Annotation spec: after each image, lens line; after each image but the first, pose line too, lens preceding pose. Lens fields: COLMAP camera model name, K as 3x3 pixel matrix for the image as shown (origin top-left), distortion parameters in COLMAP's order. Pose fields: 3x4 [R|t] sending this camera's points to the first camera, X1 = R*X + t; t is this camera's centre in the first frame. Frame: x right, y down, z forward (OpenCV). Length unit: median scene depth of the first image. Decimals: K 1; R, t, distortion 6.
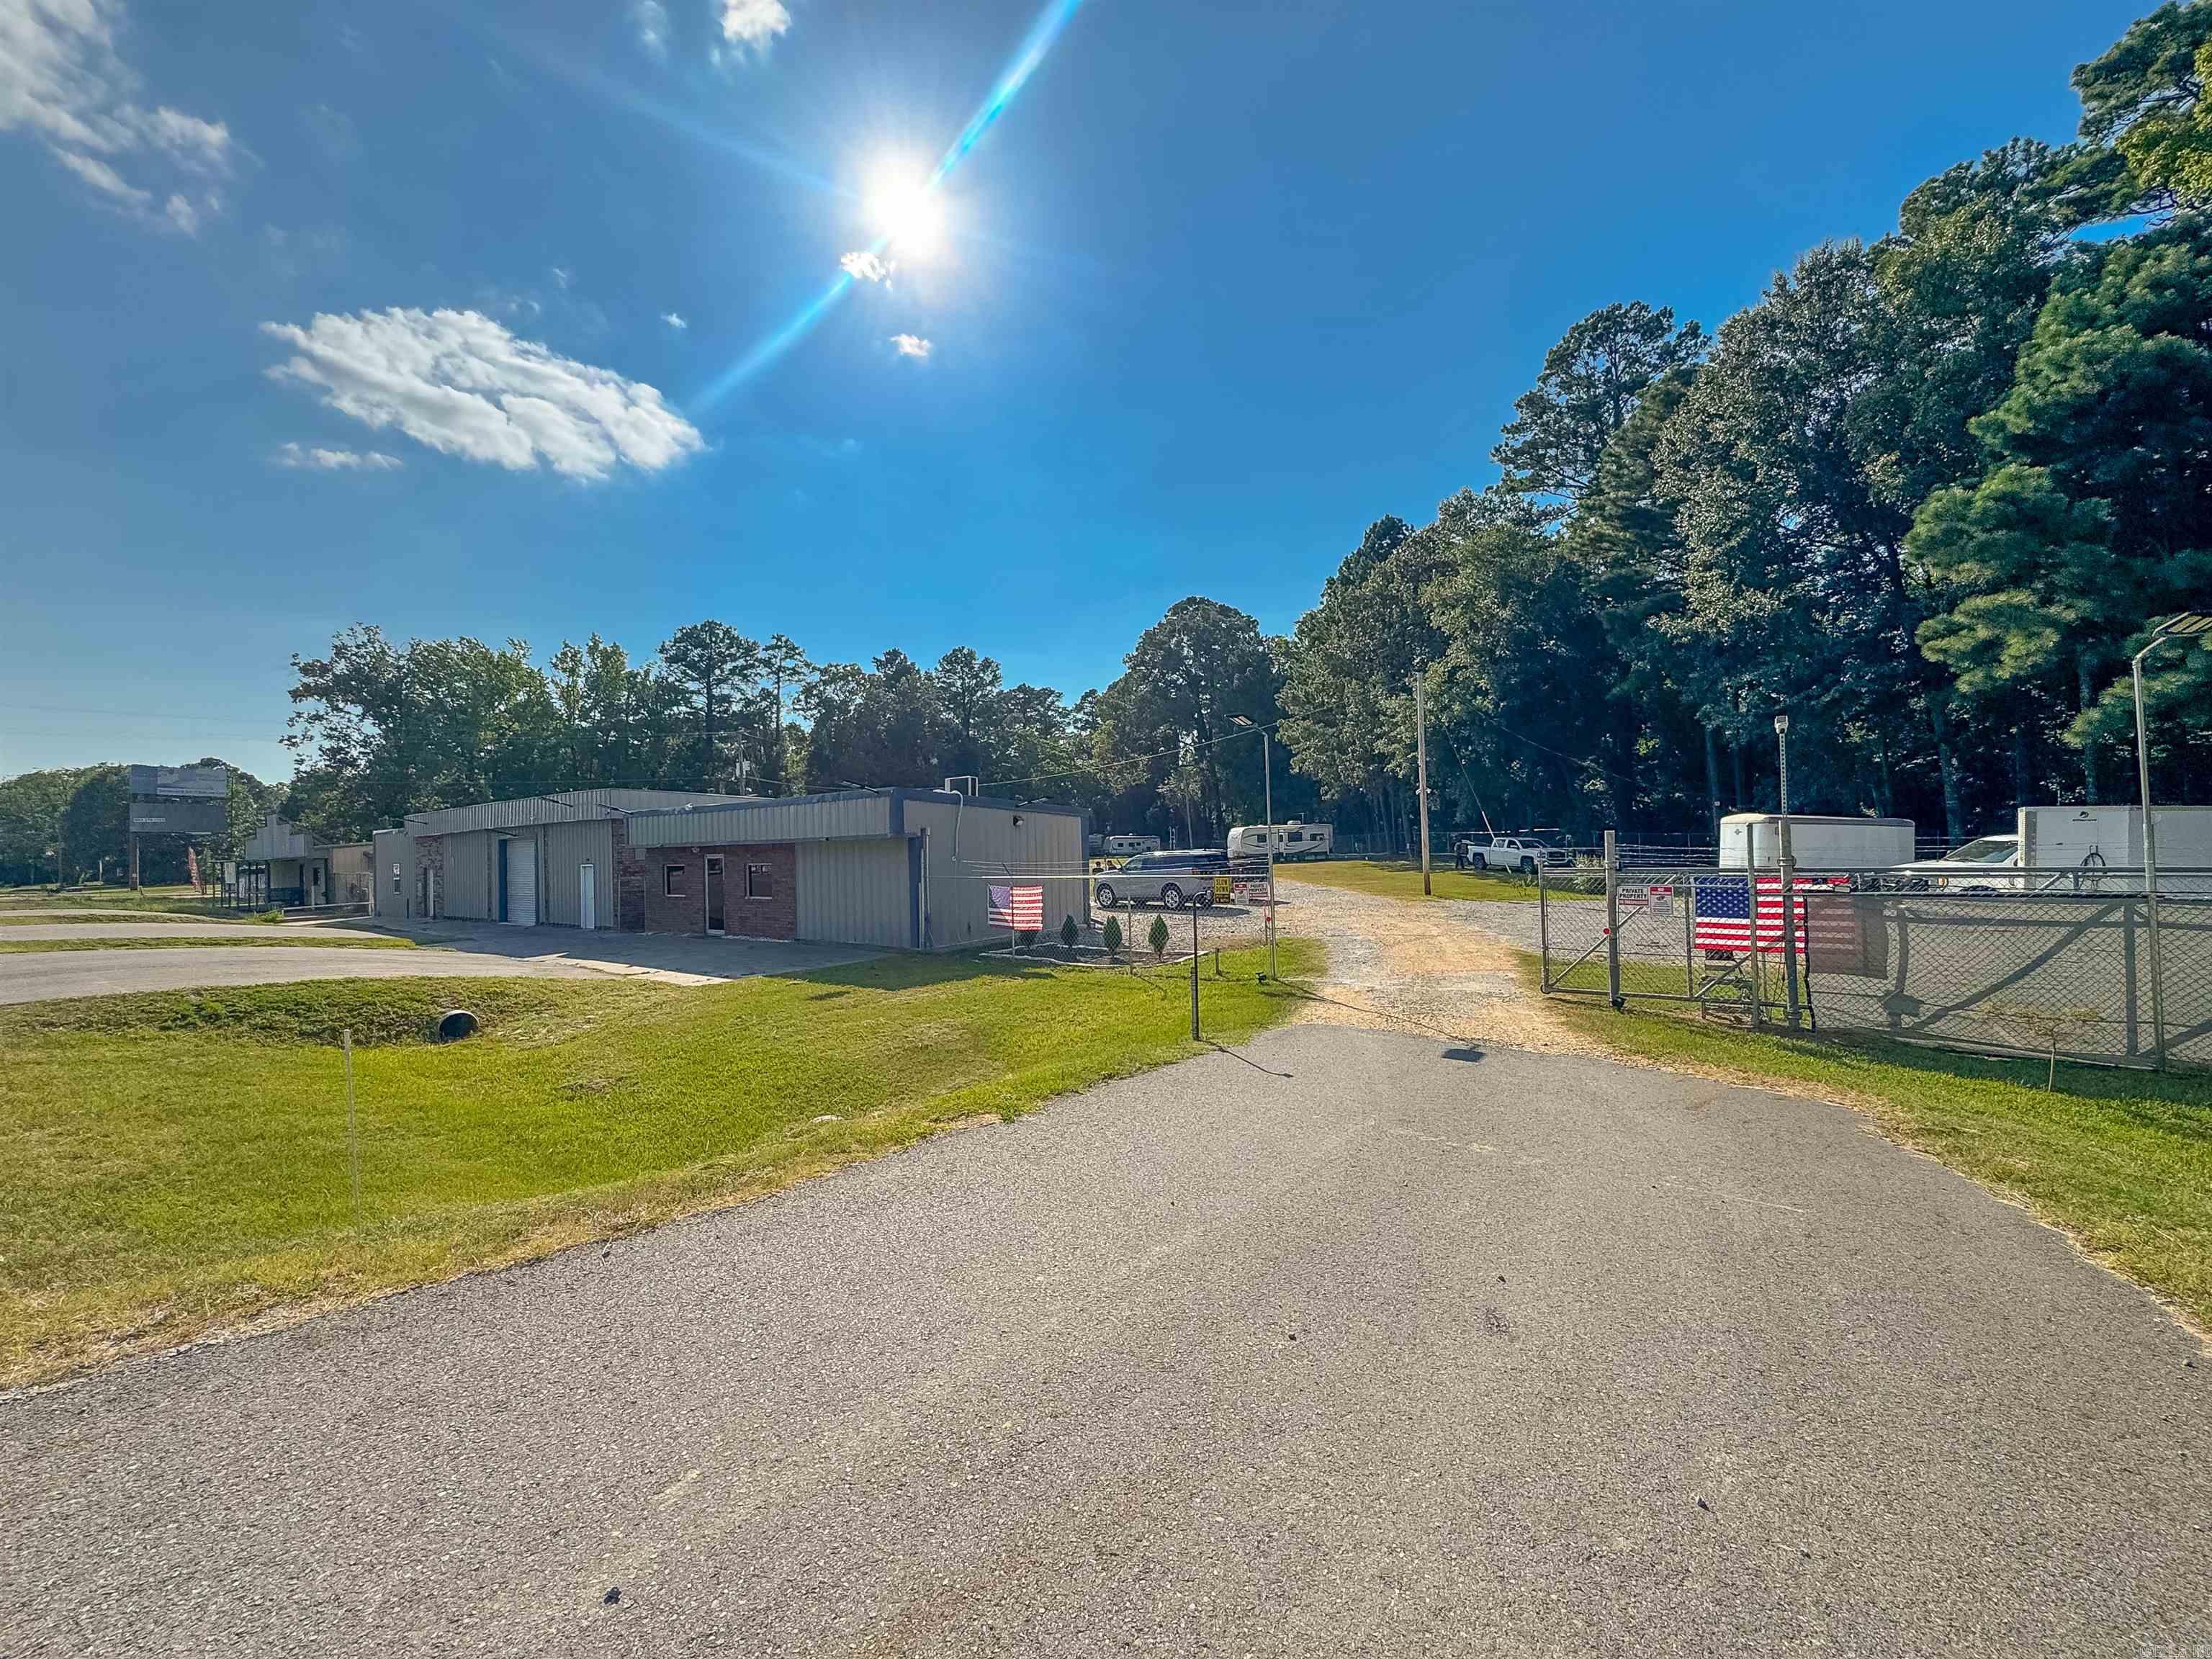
lens RADIAL K [[855.3, 0, 1116.9], [0, 855.3, 854.6], [0, 0, 1]] dist [0.000588, 0.000113]
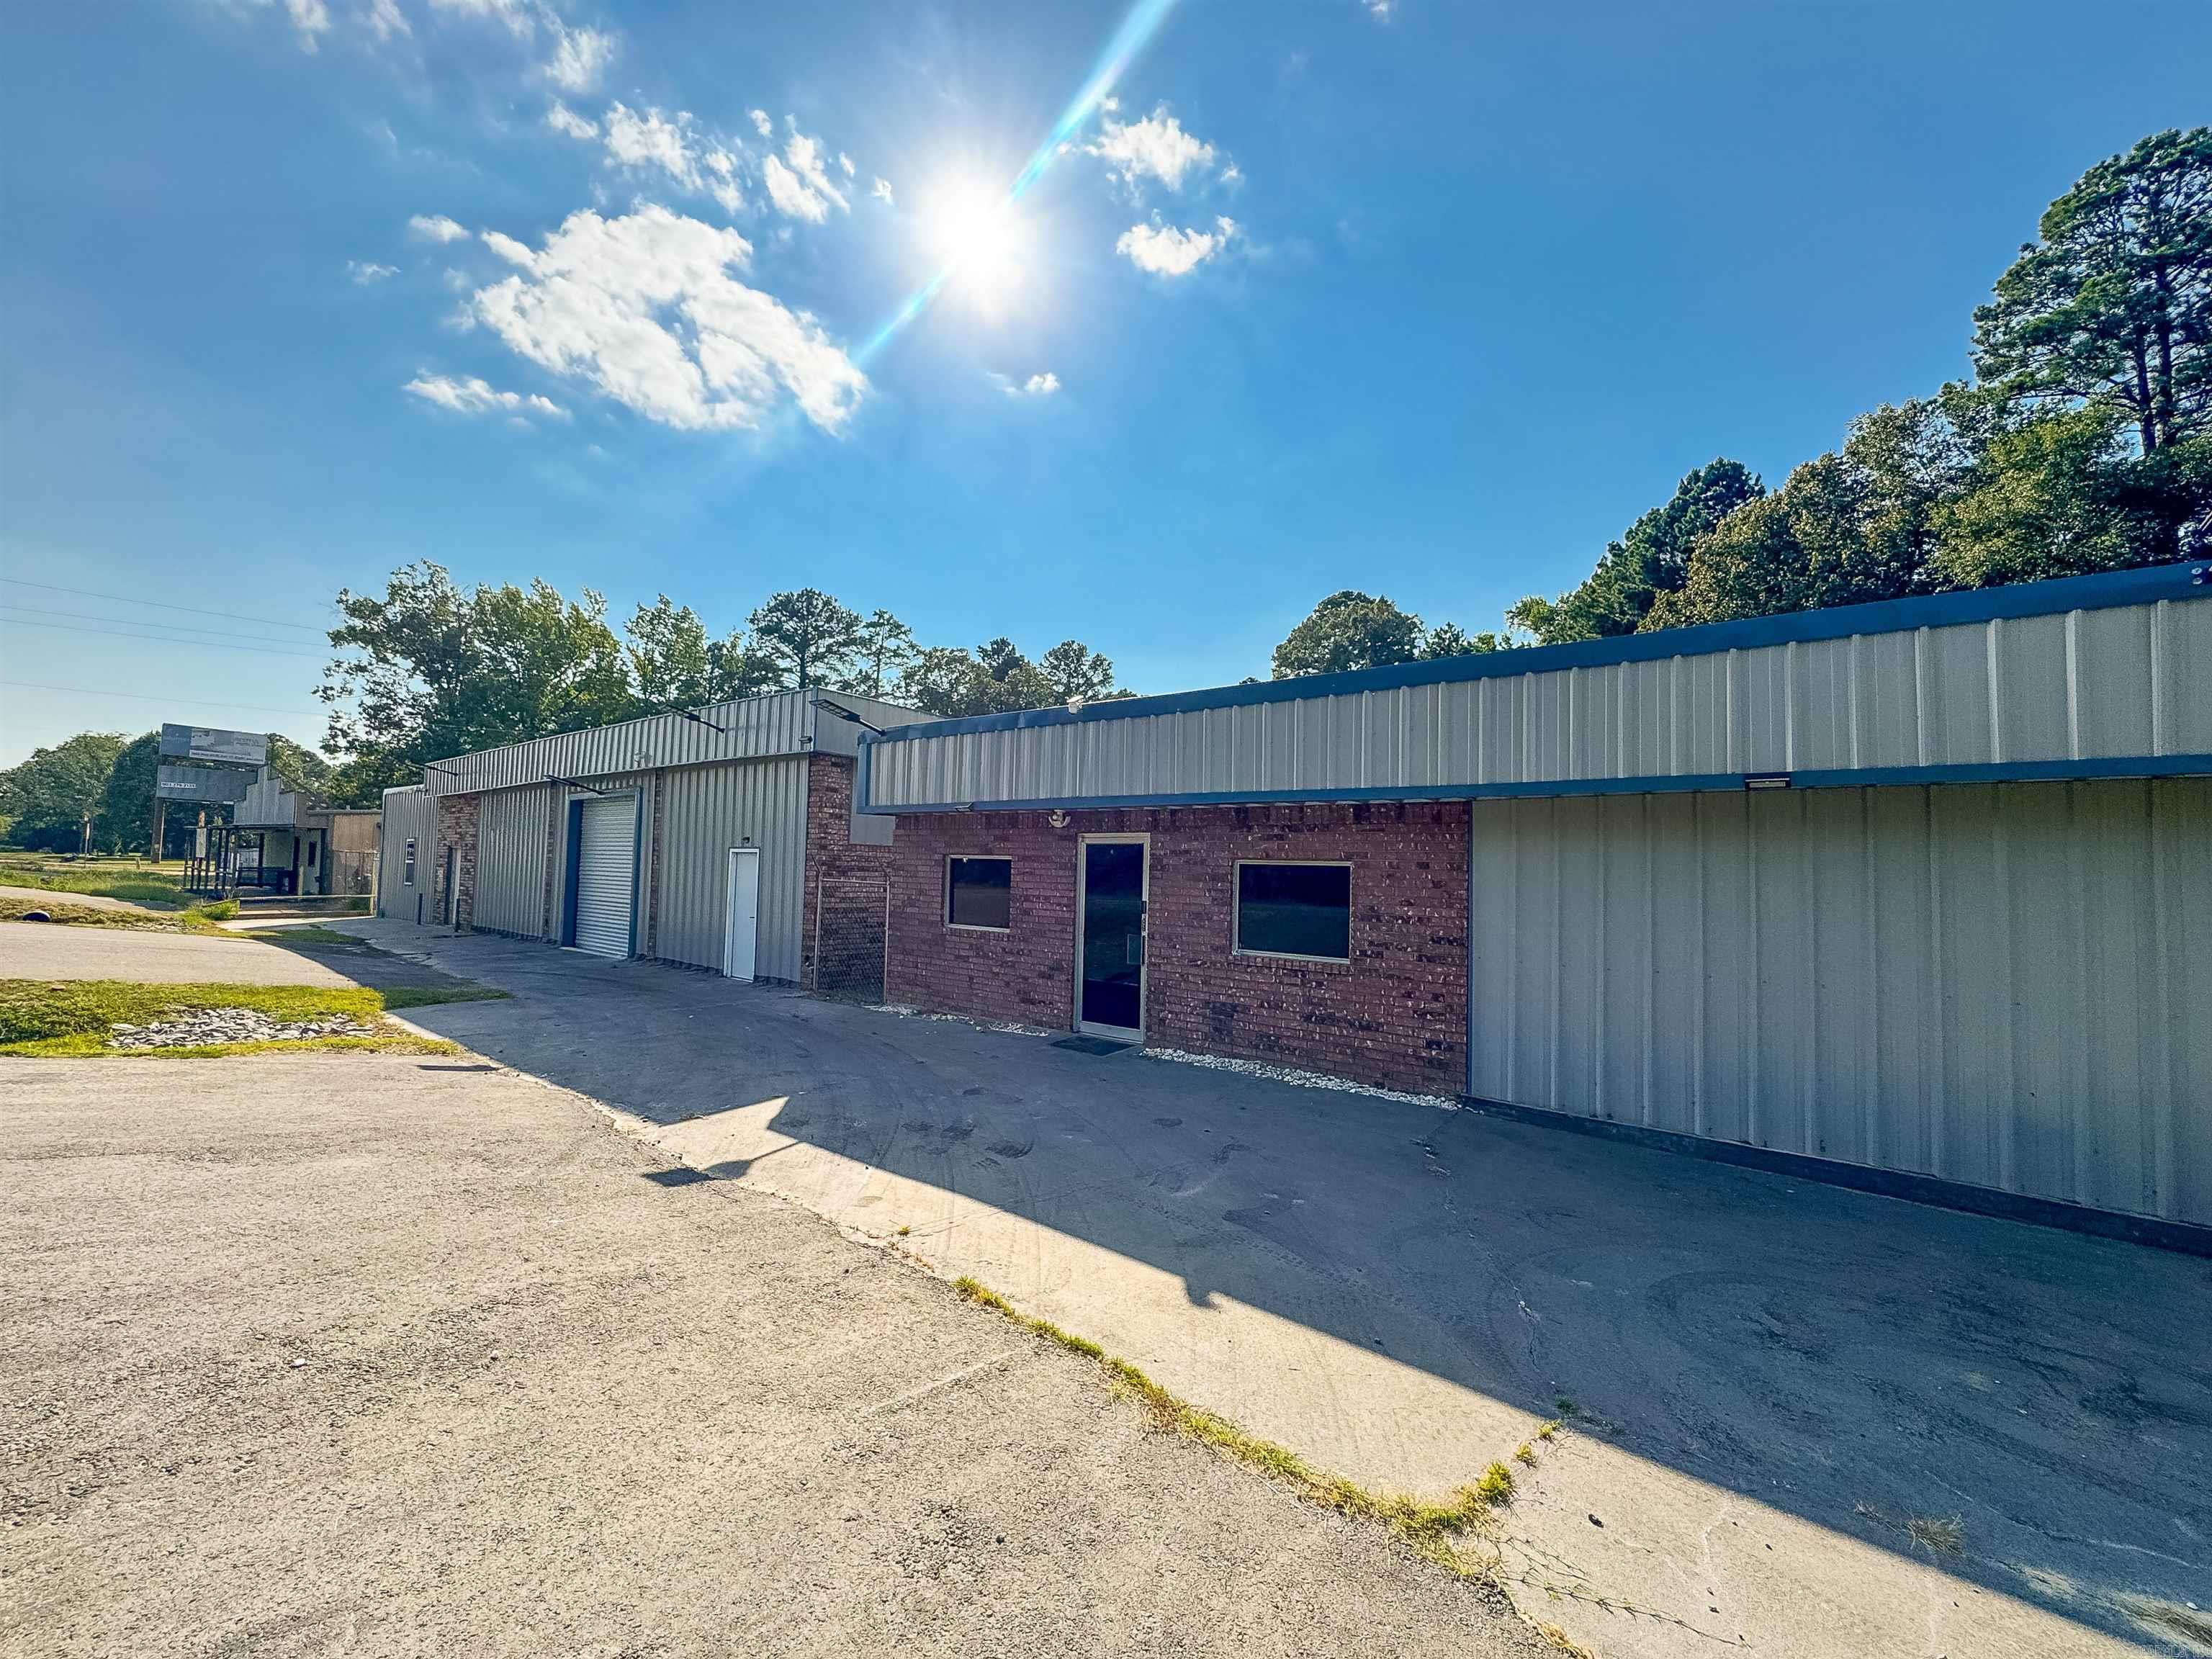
lens RADIAL K [[879.3, 0, 1101.2], [0, 879.3, 832.5], [0, 0, 1]] dist [-0.001056, 0.000093]
pose [[0.996539, 0.052471, -0.064478, -0.112417], [-0.056183, 0.996782, -0.057174, 0.005946], [0.061271, 0.060598, 0.996280, 0.149302]]
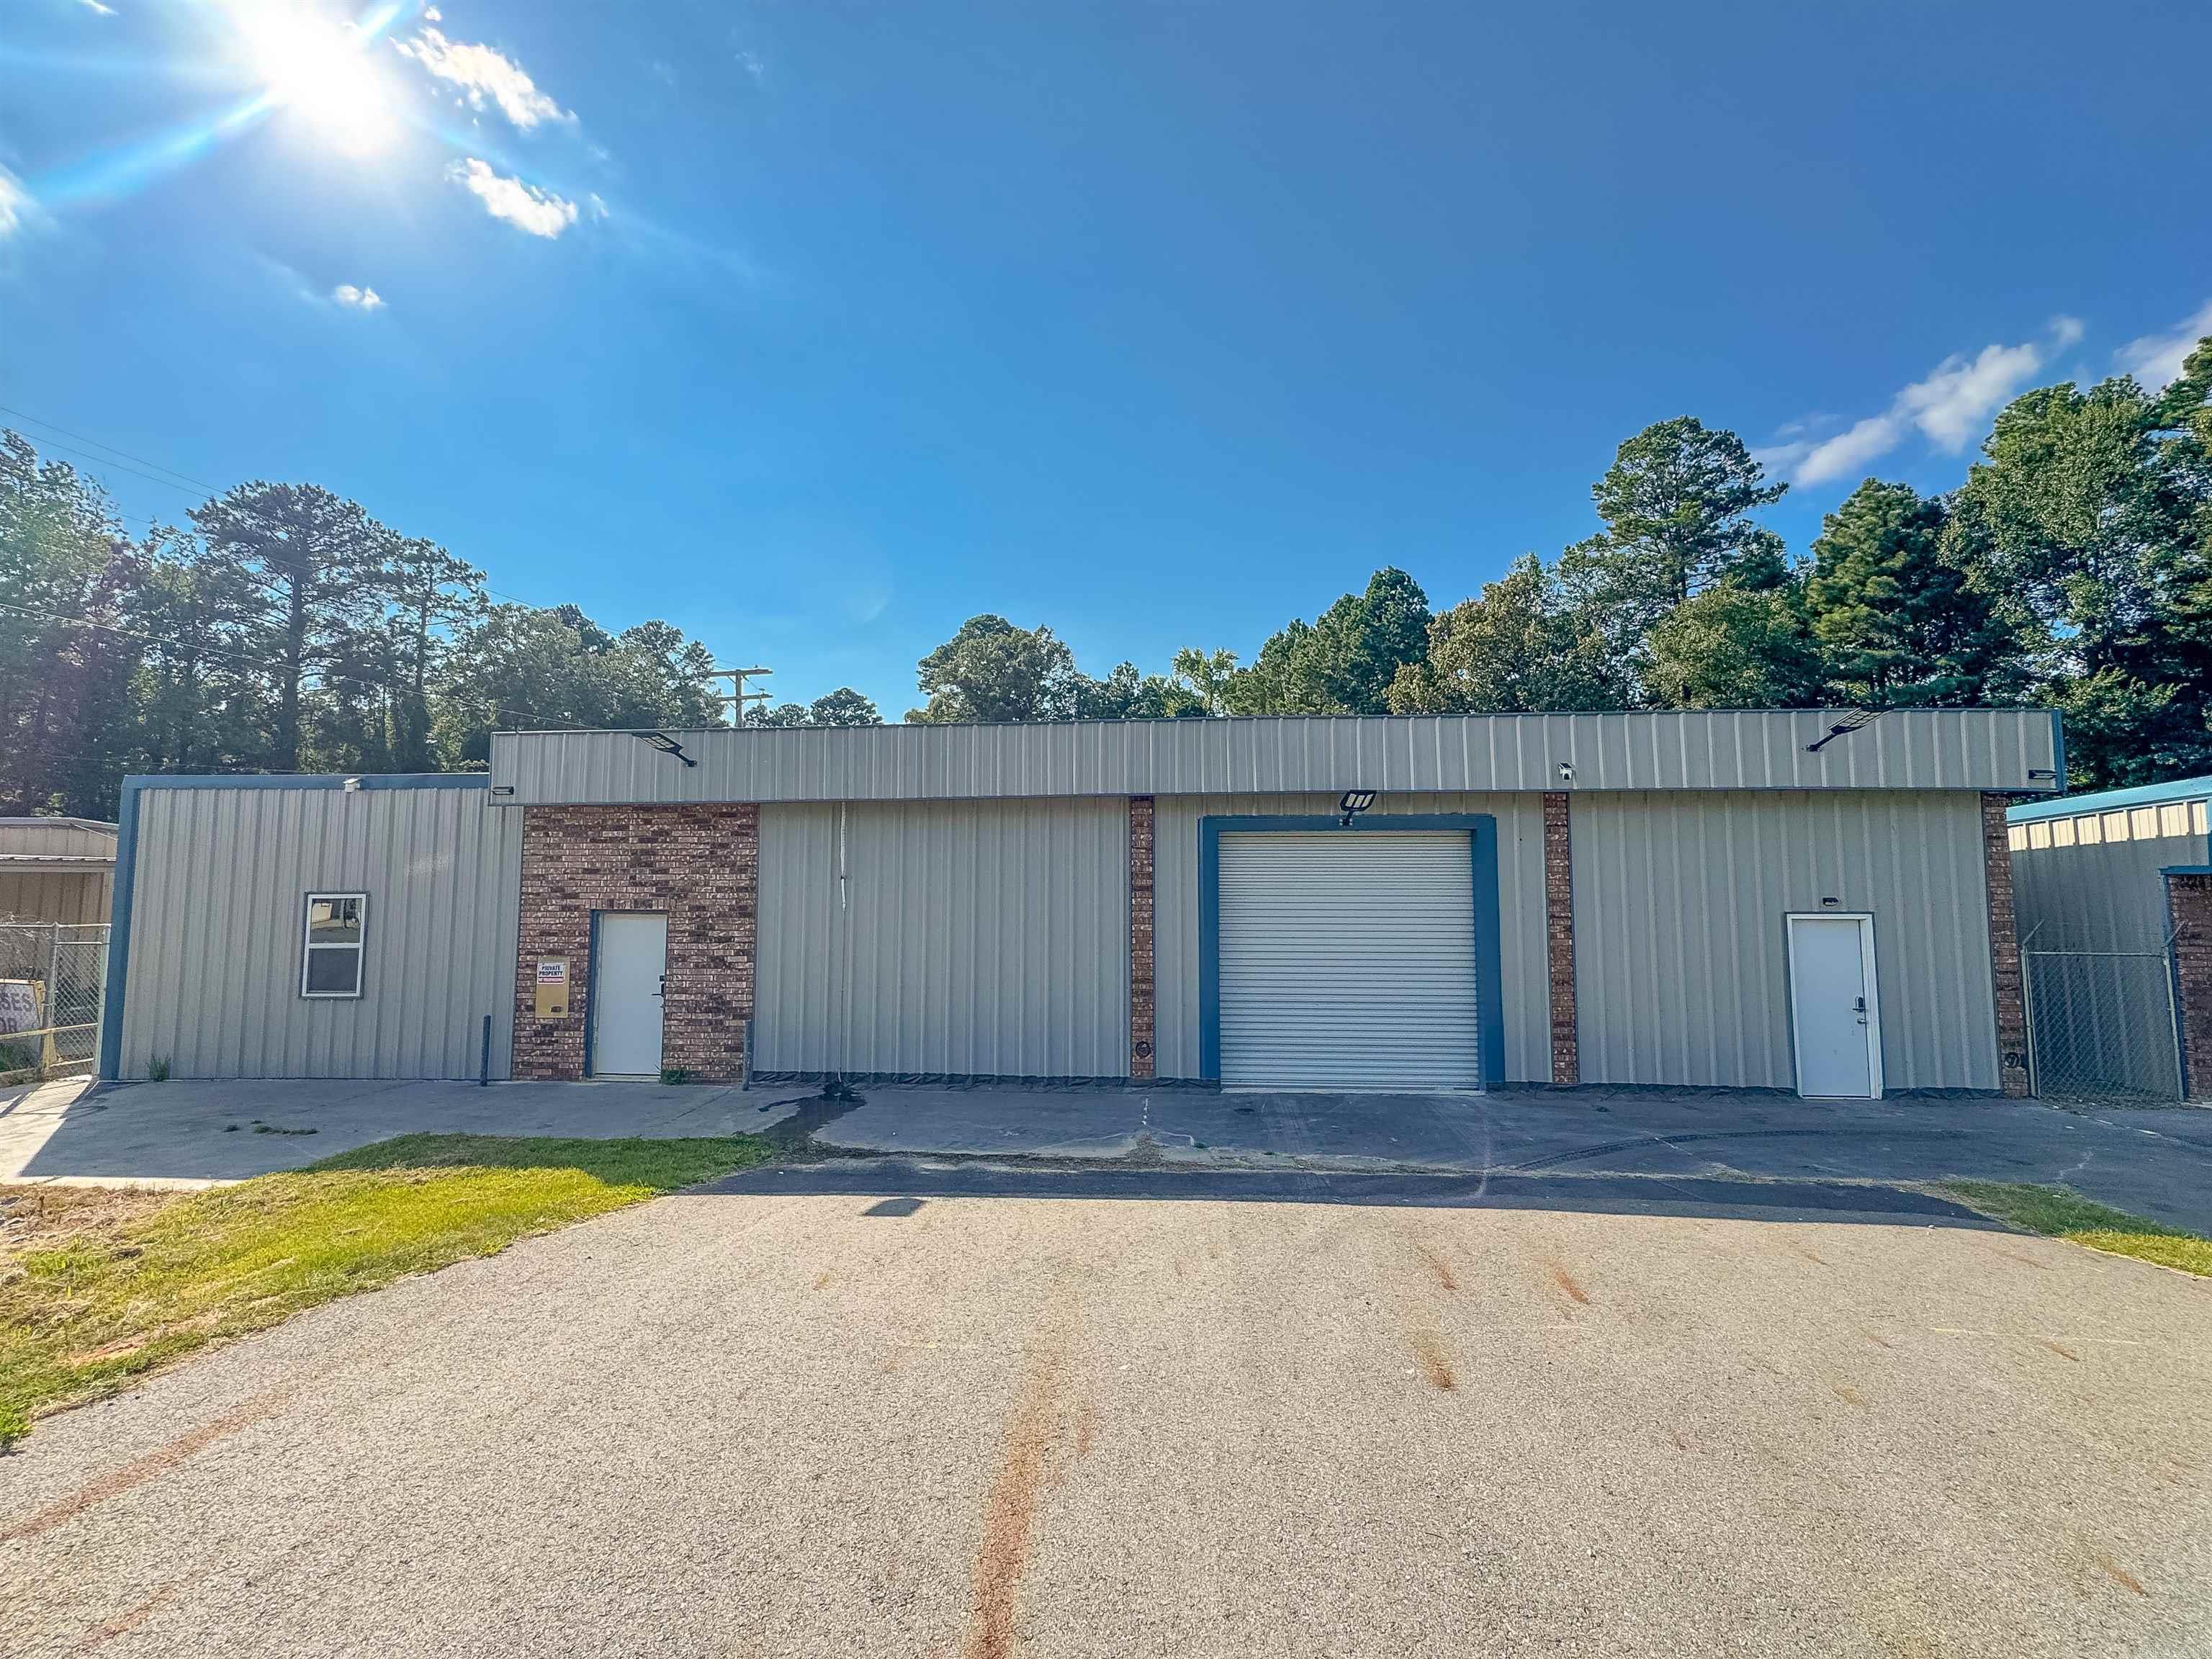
lens RADIAL K [[879.3, 0, 1101.2], [0, 879.3, 832.5], [0, 0, 1]] dist [-0.001056, 0.000093]
pose [[0.853307, 0.068776, 0.516853, -0.315958], [-0.017958, 0.994551, -0.102693, 0.006218], [-0.521099, 0.078347, 0.849893, 0.249410]]
